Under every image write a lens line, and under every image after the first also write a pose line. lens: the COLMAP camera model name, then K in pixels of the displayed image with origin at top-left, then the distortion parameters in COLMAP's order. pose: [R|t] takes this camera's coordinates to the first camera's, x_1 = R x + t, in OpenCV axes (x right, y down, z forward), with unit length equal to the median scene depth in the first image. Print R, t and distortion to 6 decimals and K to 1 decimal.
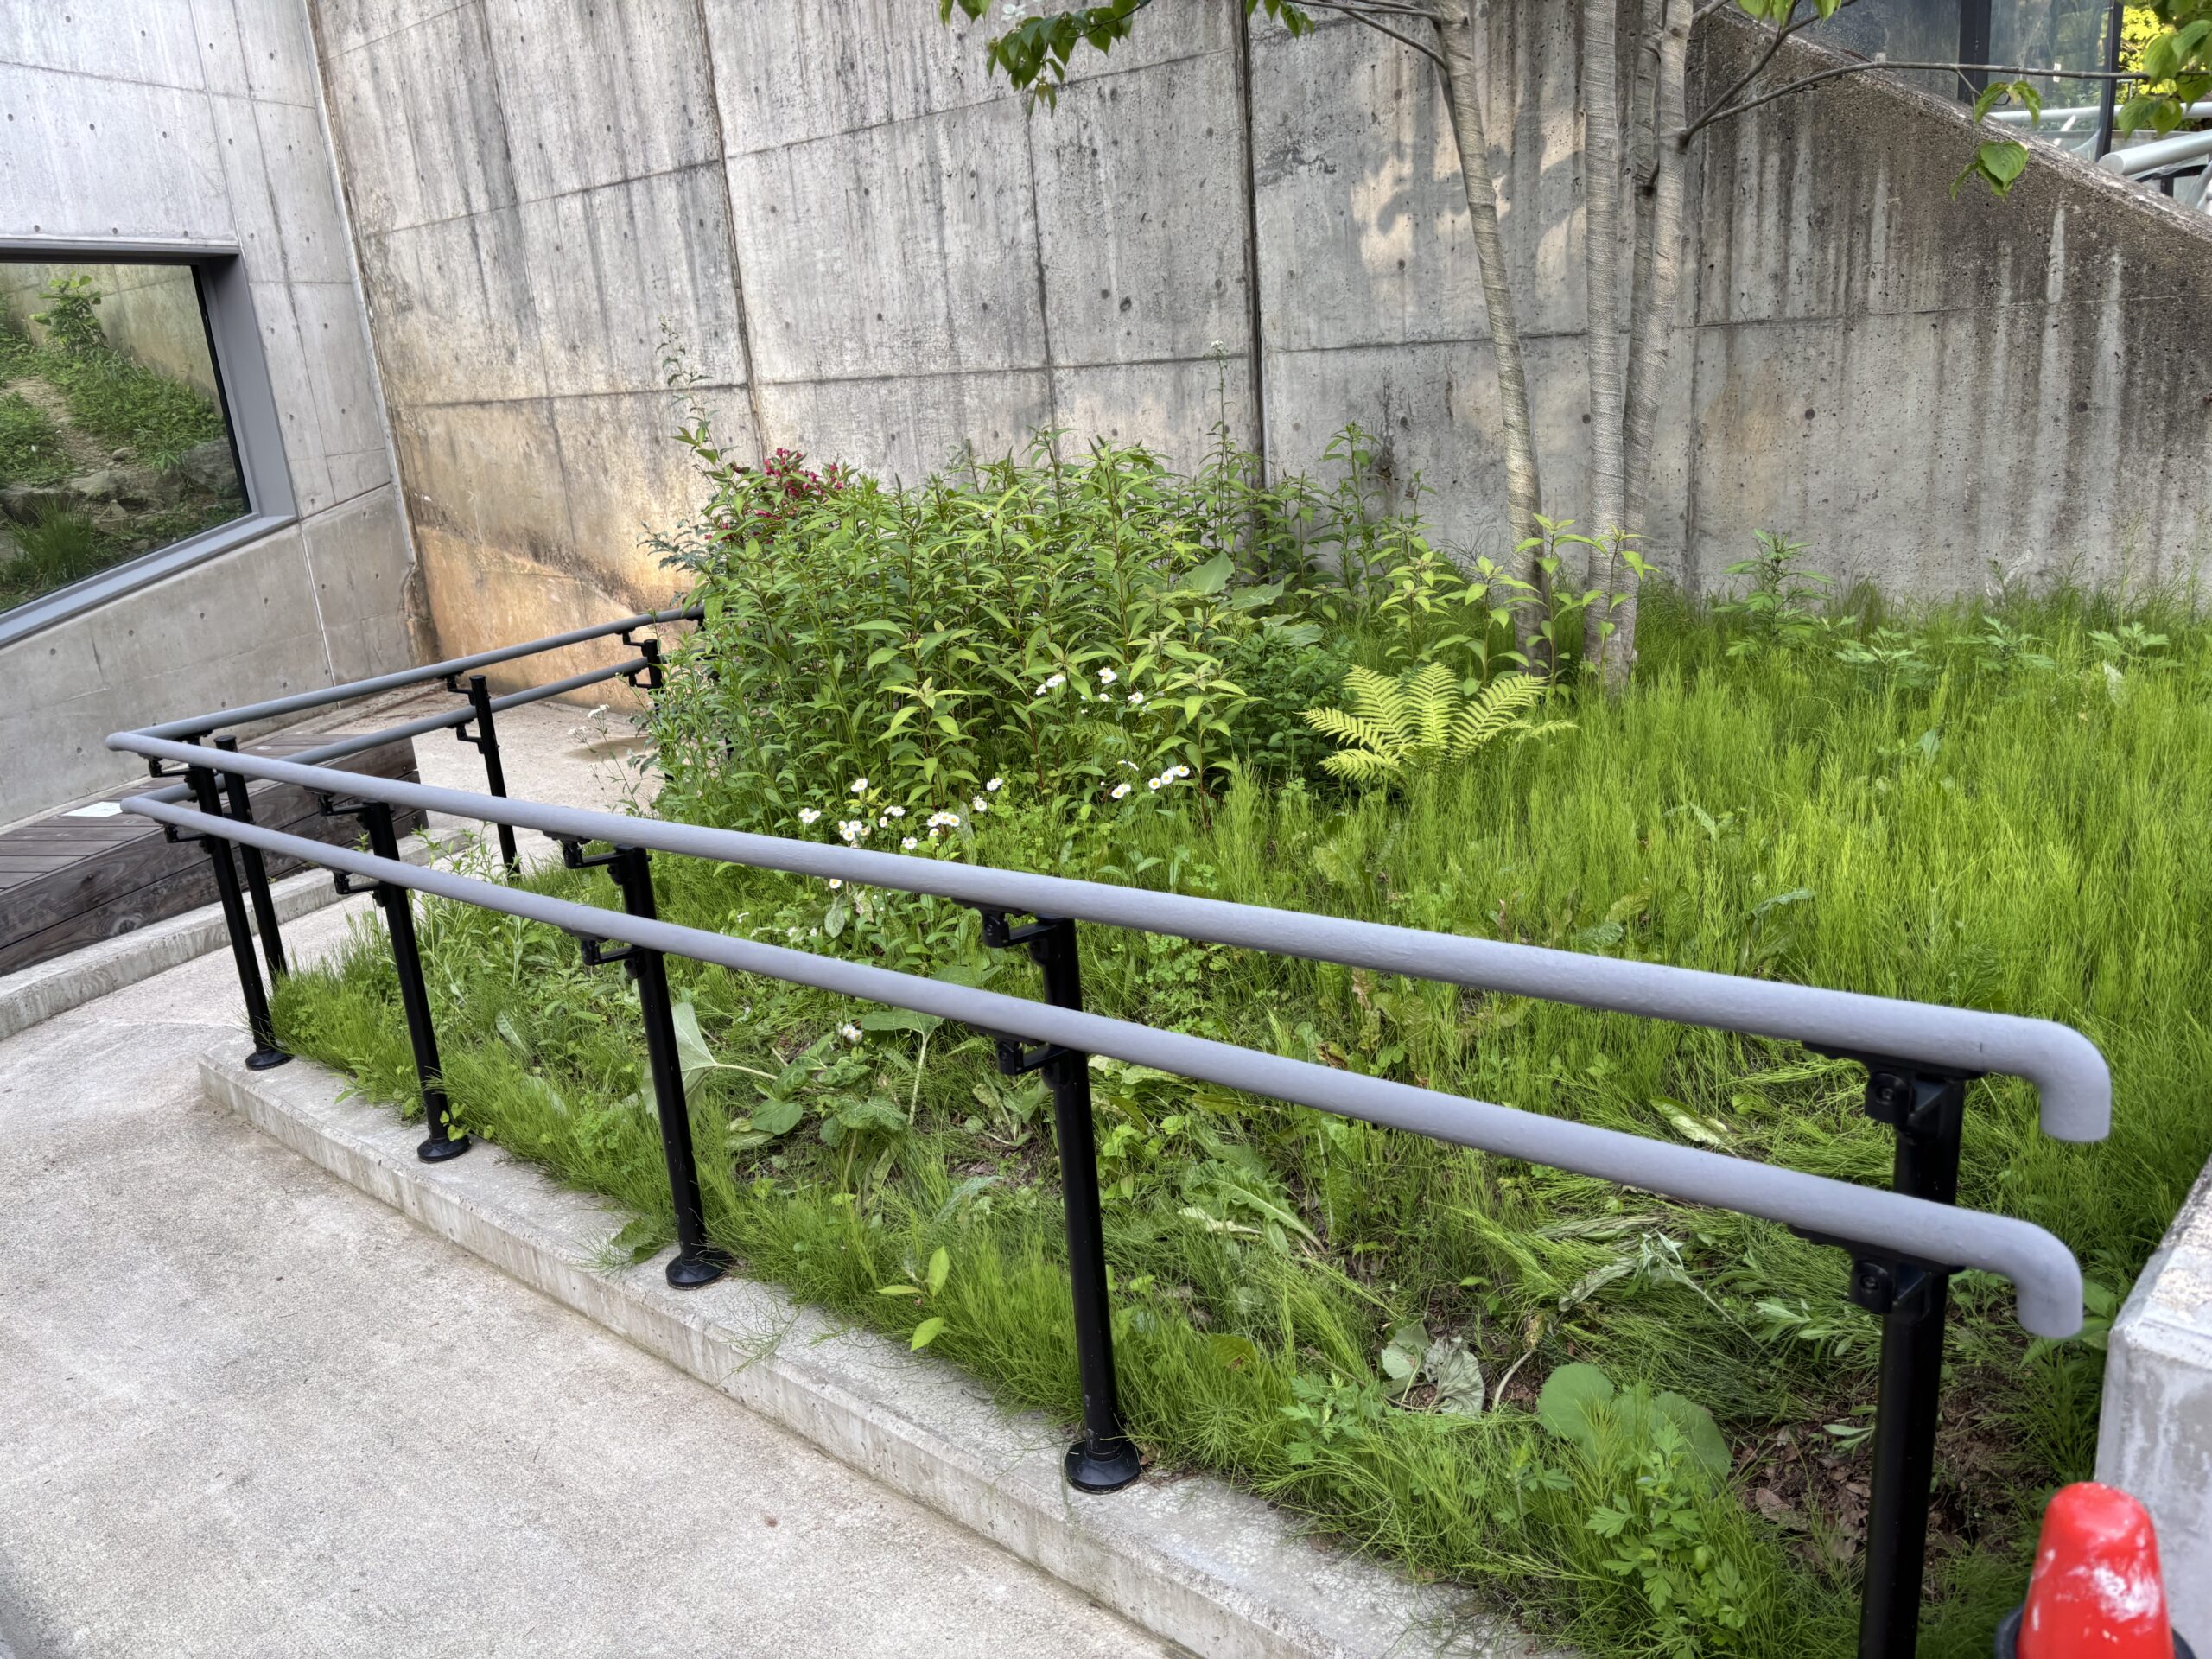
lens RADIAL K [[1627.9, 0, 1106.0], [0, 1627.9, 829.5], [0, 0, 1]] dist [0.012127, -0.001626]
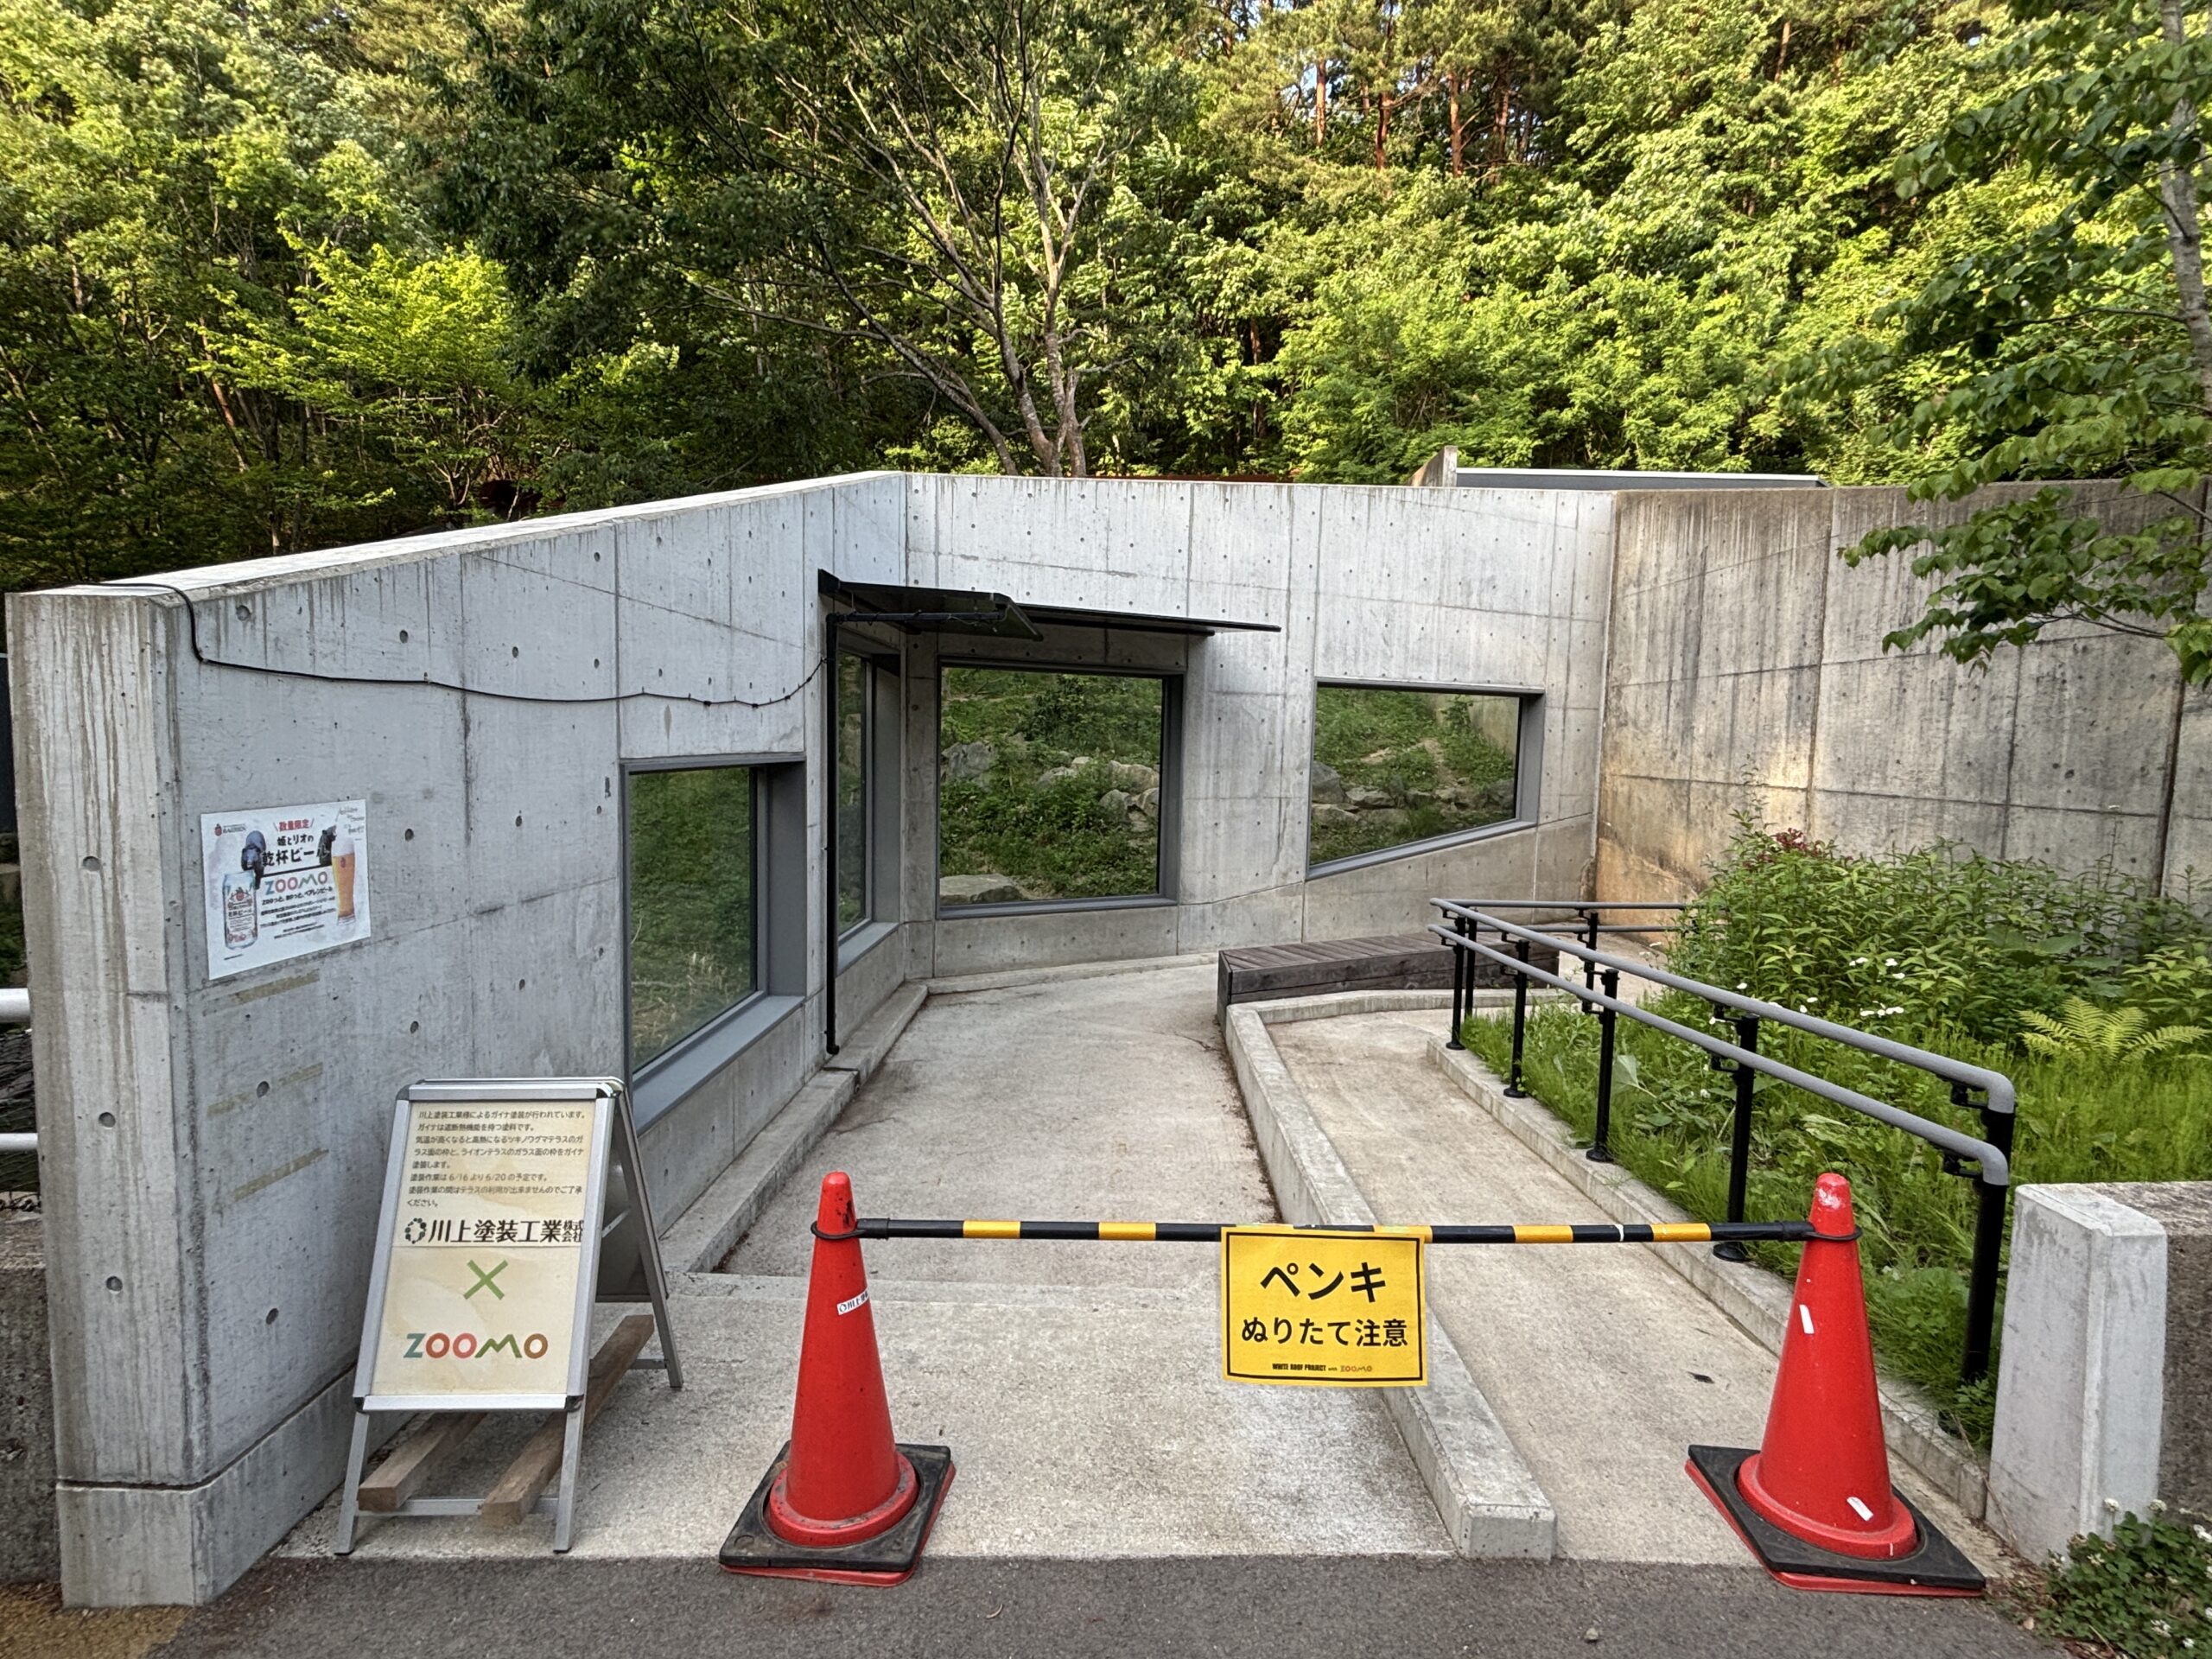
lens RADIAL K [[1106.5, 0, 1106.0], [0, 1106.5, 829.5], [0, 0, 1]] dist [-0.003676, -0.000698]
pose [[0.661903, 0.154439, -0.733508, 0.171899], [-0.290385, 0.954965, -0.060971, 0.056856], [0.691058, 0.253357, 0.676941, -0.316312]]
